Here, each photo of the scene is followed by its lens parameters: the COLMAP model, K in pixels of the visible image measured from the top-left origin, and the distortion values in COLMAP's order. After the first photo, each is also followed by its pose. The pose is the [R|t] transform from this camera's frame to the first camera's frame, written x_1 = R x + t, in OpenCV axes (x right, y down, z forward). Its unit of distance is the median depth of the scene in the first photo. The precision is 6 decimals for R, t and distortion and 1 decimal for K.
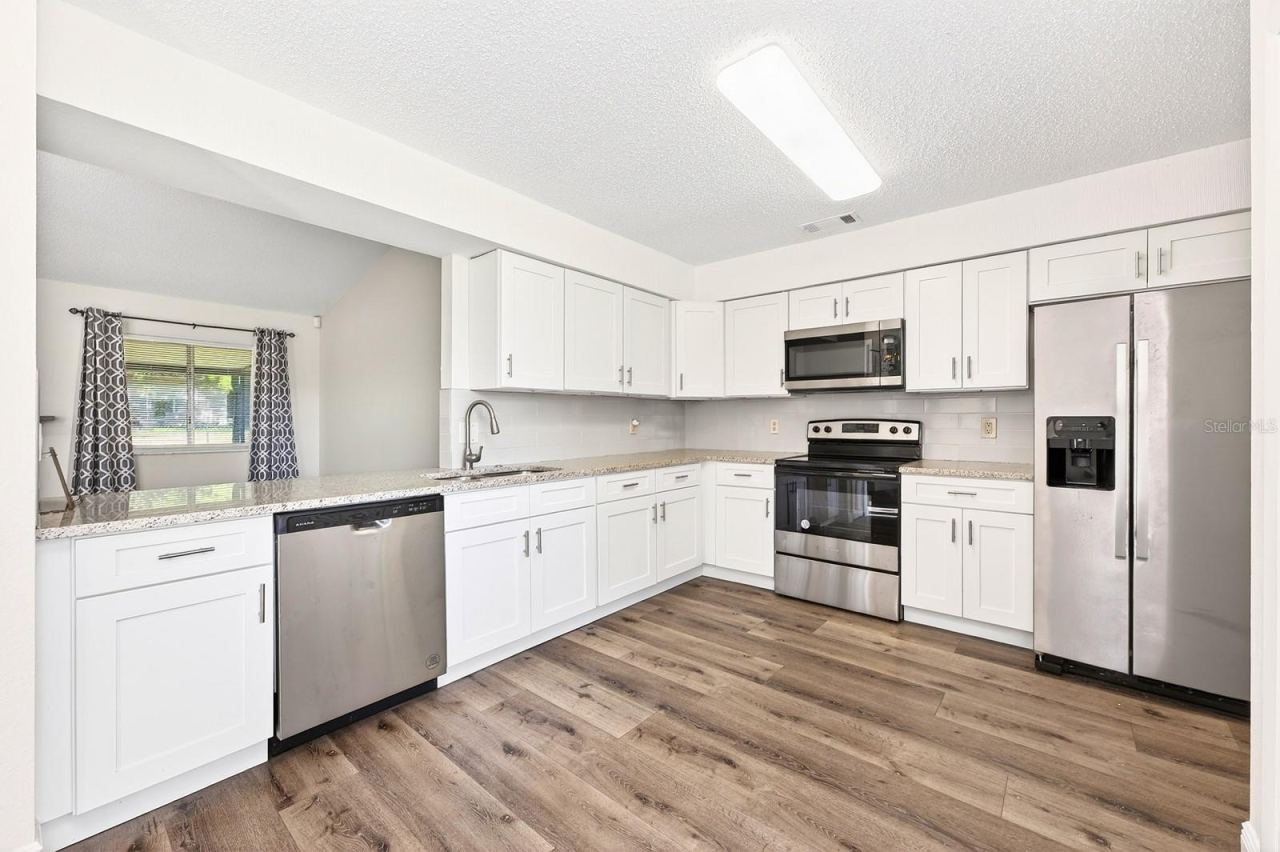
lens RADIAL K [[506.4, 0, 638.4], [0, 506.4, 424.9], [0, 0, 1]] dist [-0.001934, 0.000279]
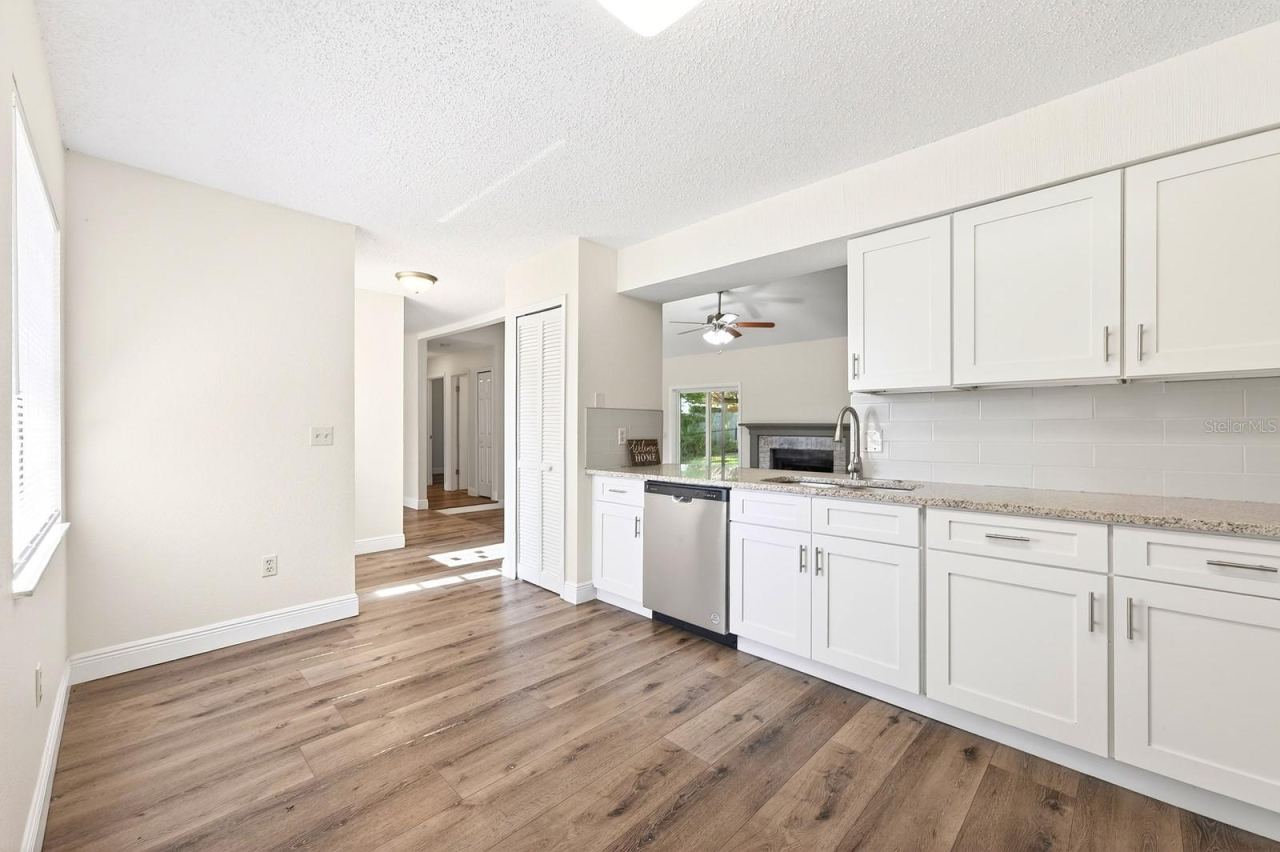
lens RADIAL K [[506.4, 0, 638.4], [0, 506.4, 424.9], [0, 0, 1]] dist [-0.001934, 0.000279]
pose [[-0.078973, -0.005662, -0.996861, 0.874452], [-0.007600, 0.999958, -0.005077, -0.009612], [0.996848, 0.007176, -0.079013, 0.899874]]
